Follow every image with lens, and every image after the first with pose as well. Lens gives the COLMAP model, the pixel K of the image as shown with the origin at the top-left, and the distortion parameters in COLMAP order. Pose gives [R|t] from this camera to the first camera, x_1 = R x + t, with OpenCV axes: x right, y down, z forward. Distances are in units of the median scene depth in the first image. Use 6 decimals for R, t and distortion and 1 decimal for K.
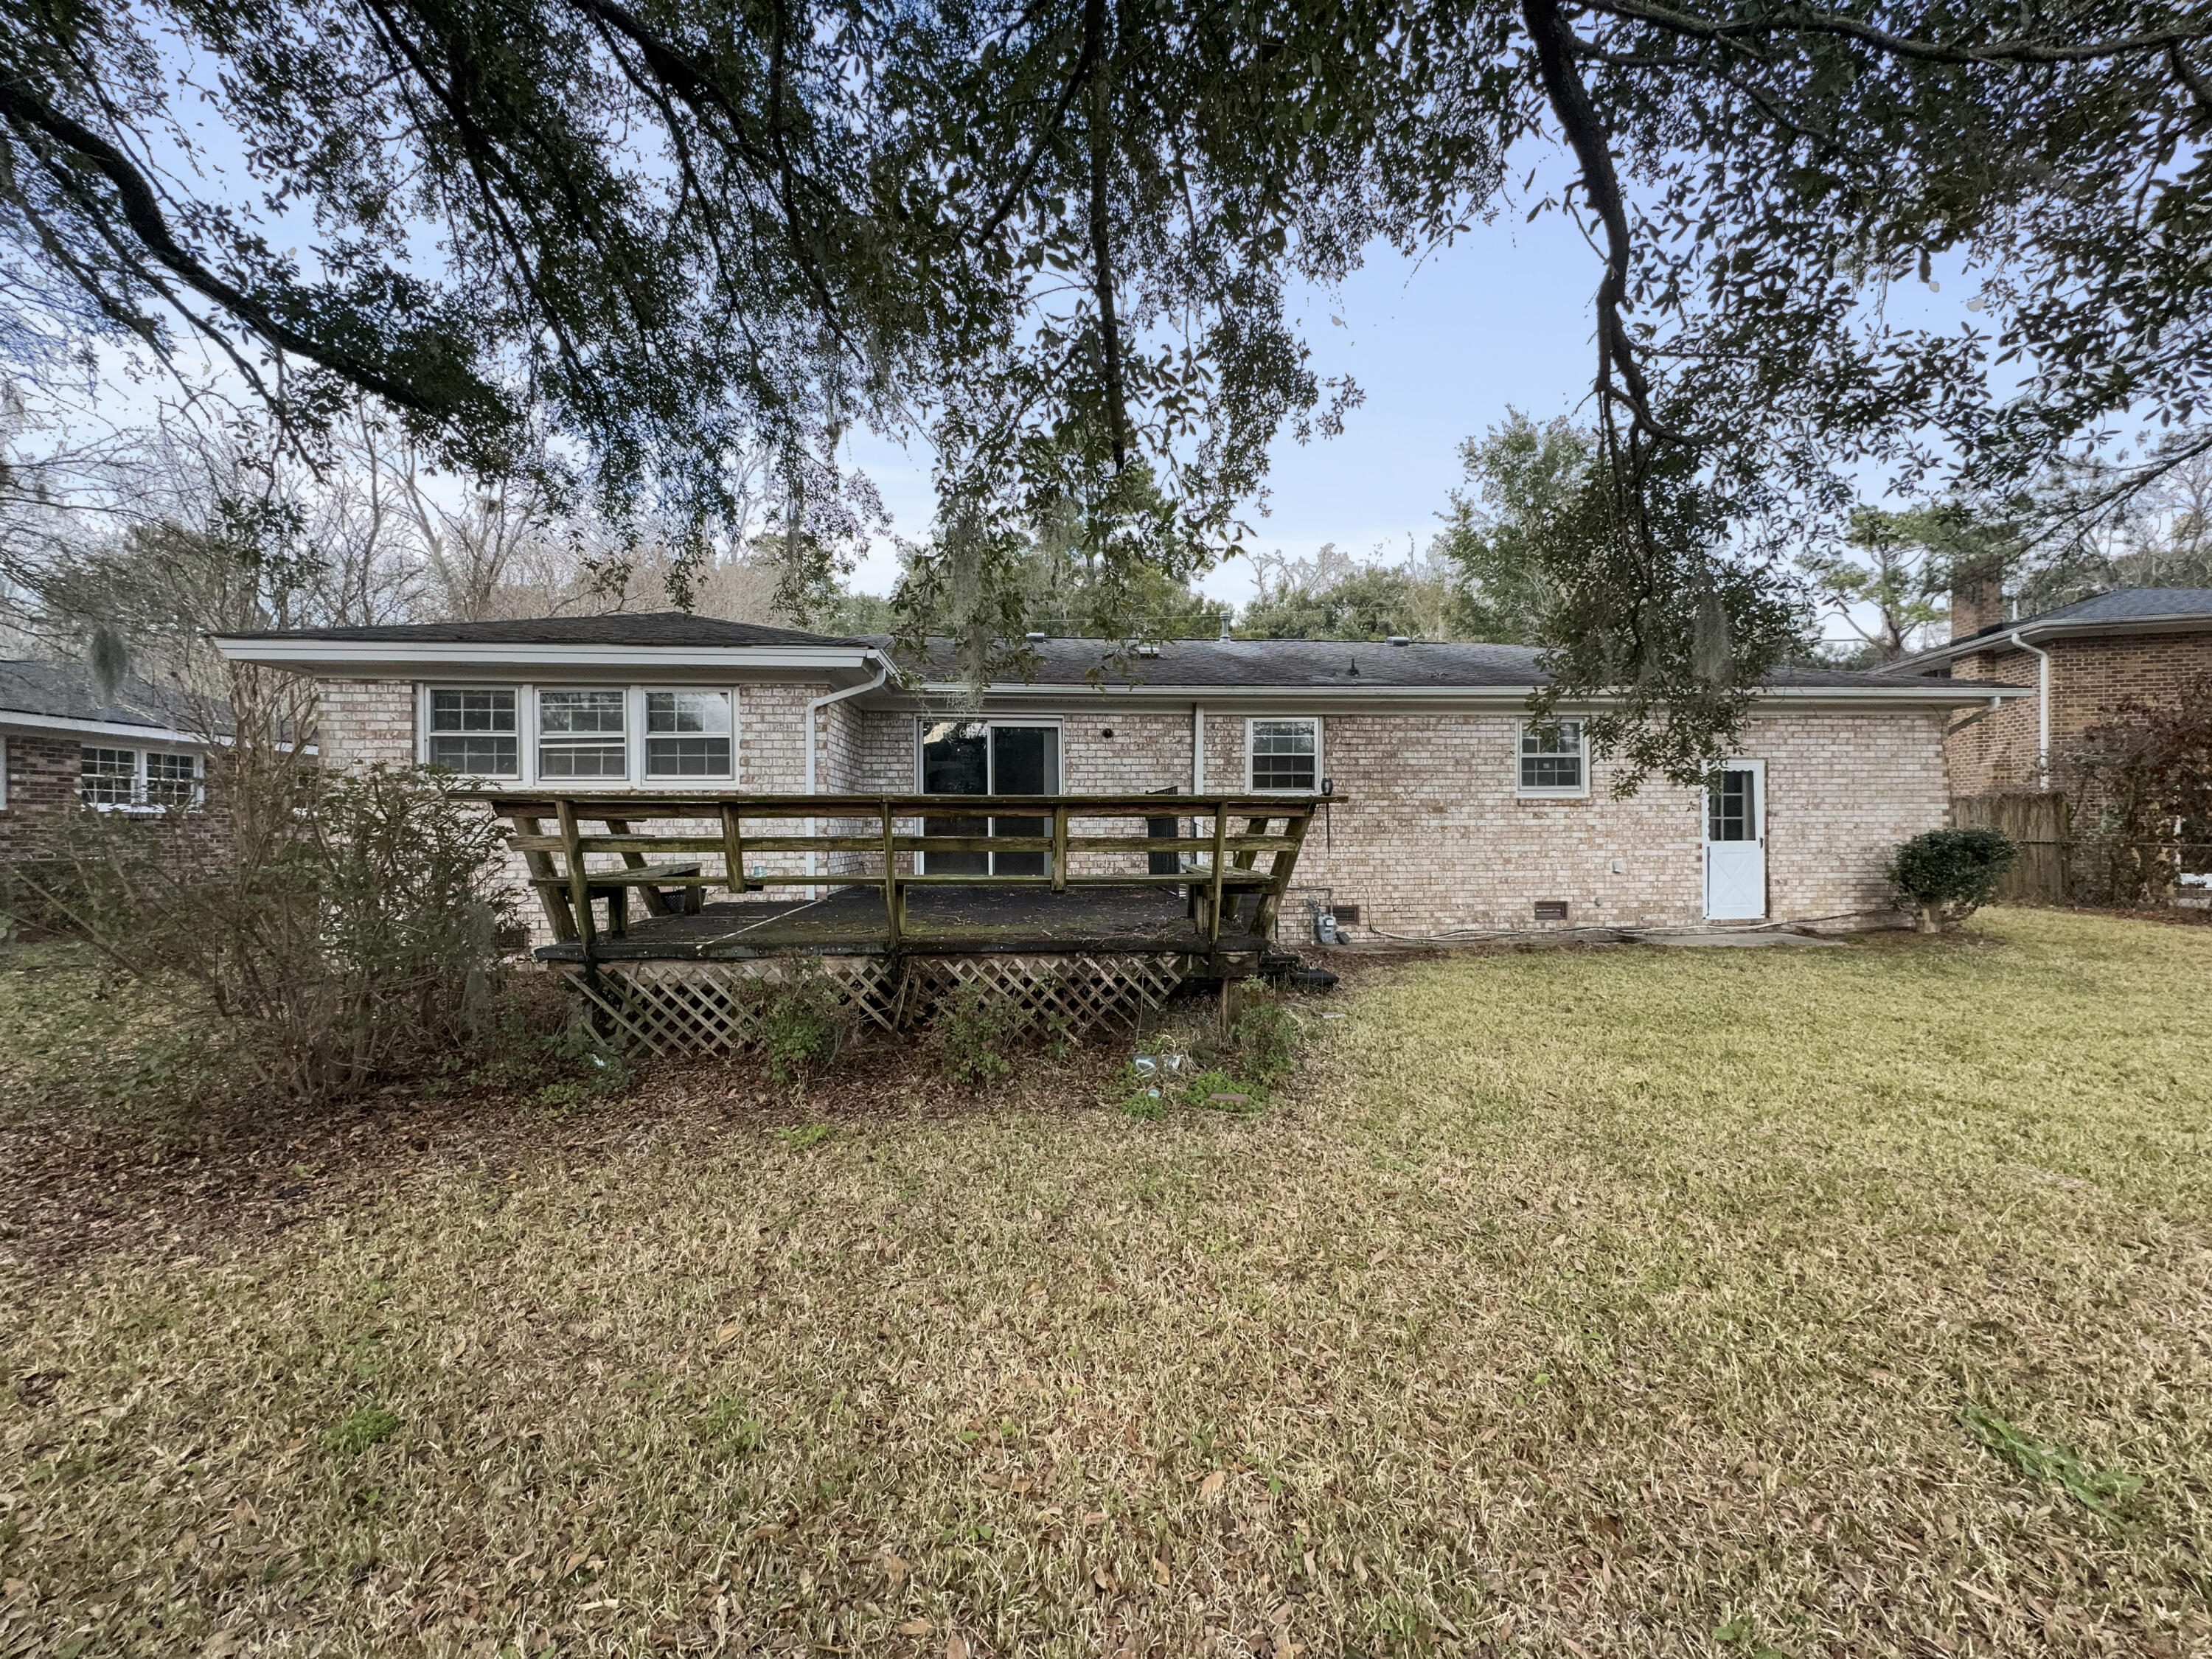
lens RADIAL K [[884.0, 0, 1095.1], [0, 884.0, 839.3], [0, 0, 1]] dist [-0.001031, 0.000195]
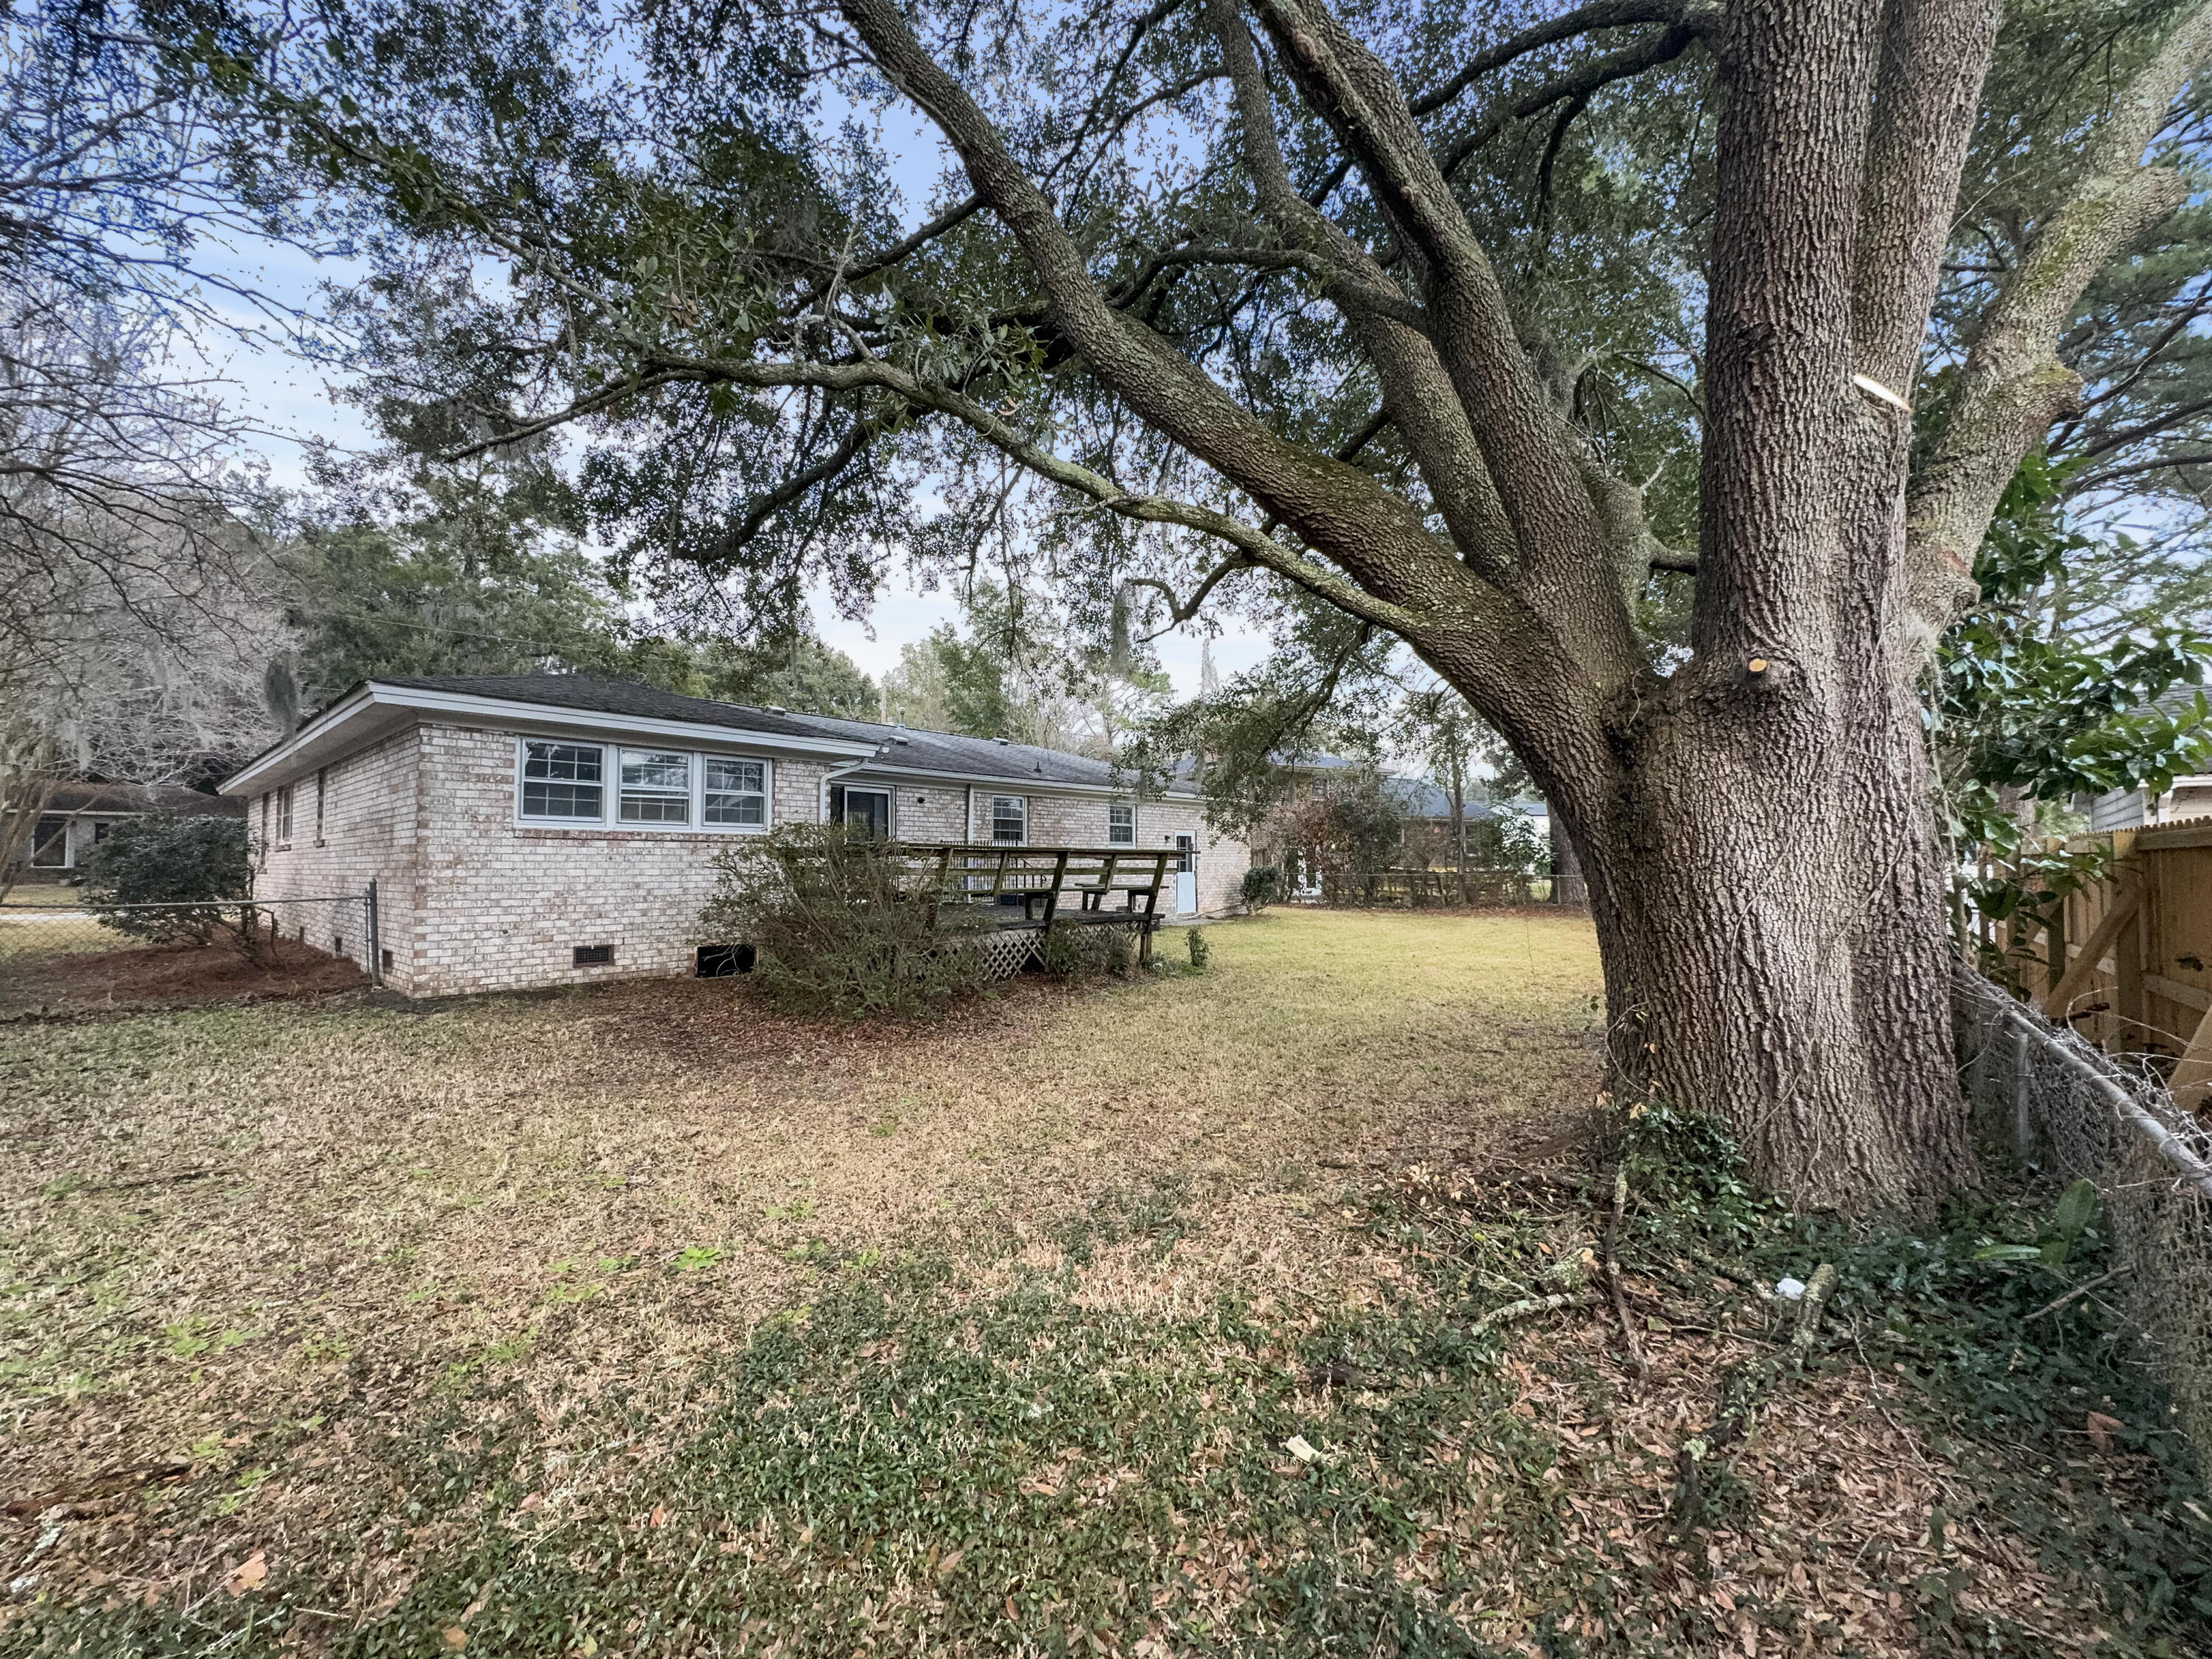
lens RADIAL K [[896.3, 0, 1112.0], [0, 896.3, 823.0], [0, 0, 1]] dist [-0.000462, -0.000019]
pose [[0.707089, 0.036526, 0.706181, -1.008166], [0.007344, 0.998232, -0.058986, 0.010812], [-0.707087, 0.046894, 0.705570, -0.349129]]
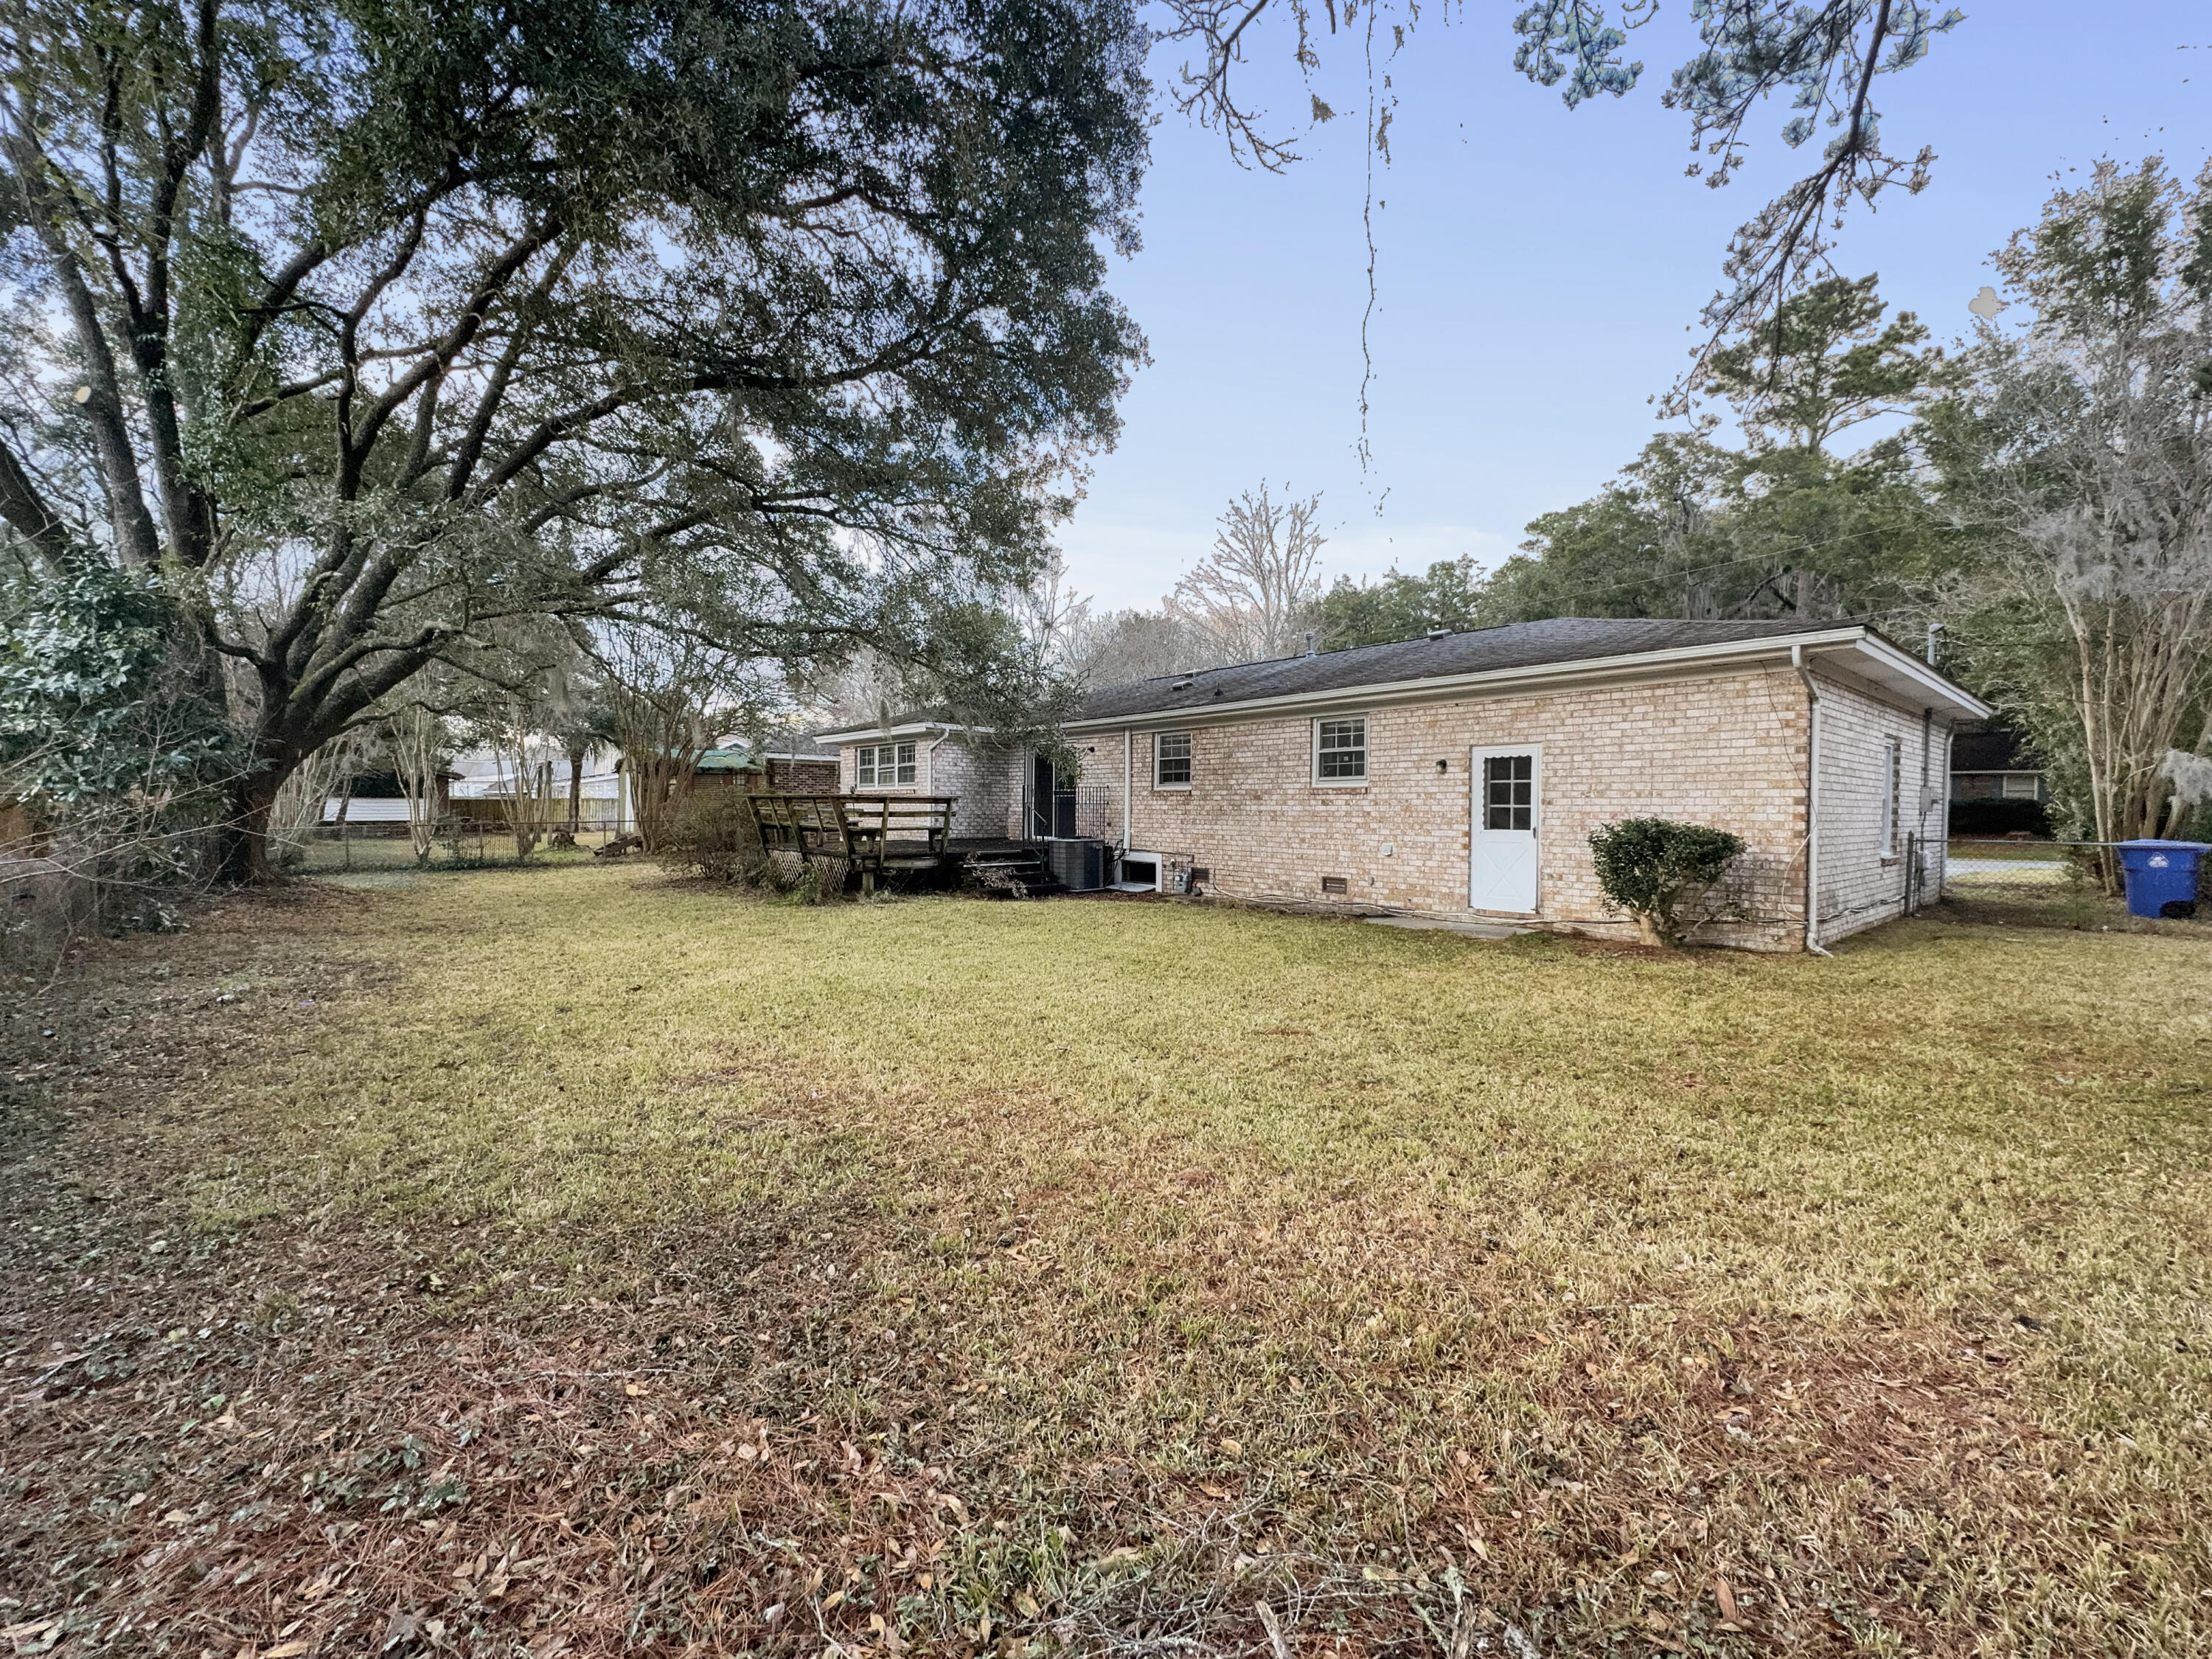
lens RADIAL K [[884.0, 0, 1095.1], [0, 884.0, 839.3], [0, 0, 1]] dist [-0.001031, 0.000195]
pose [[0.571878, 0.039694, -0.819378, 1.640635], [-0.021084, 0.999210, 0.033691, -0.014567], [0.820068, -0.001991, 0.572263, 0.113002]]
